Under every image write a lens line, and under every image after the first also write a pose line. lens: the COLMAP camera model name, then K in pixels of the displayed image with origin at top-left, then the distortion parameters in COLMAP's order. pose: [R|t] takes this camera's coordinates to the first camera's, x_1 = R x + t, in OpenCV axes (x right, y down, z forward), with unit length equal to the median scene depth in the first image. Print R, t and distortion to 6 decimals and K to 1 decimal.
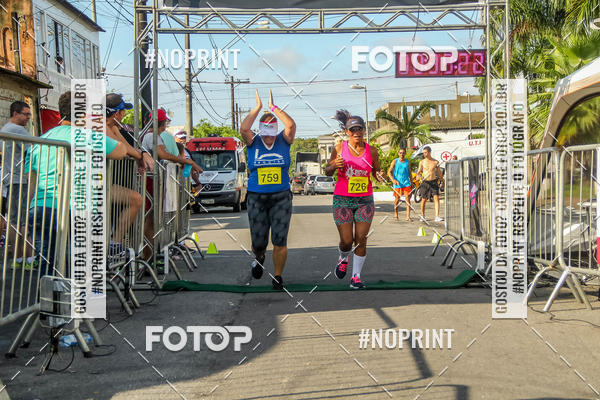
lens RADIAL K [[3130.9, 0, 240.3], [0, 3130.9, 220.6], [0, 0, 1]] dist [2.503696, 12.544120]
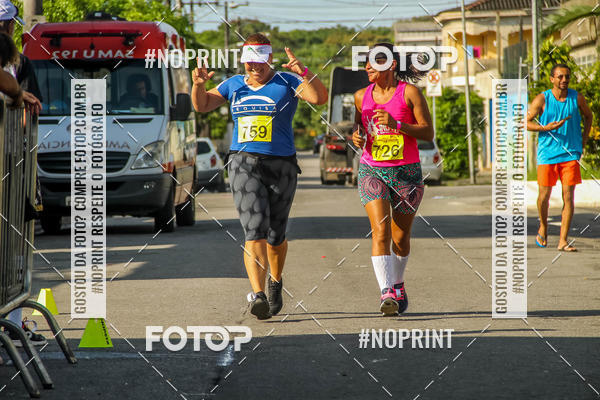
lens RADIAL K [[2815.3, 0, 278.0], [0, 2815.3, 198.1], [0, 0, 1]] dist [1.764657, 3.741115]
pose [[0.999612, 0.011386, 0.025428, 0.003533], [-0.011401, 0.999935, 0.000444, -0.006895], [-0.025421, -0.000734, 0.999677, 0.675558]]
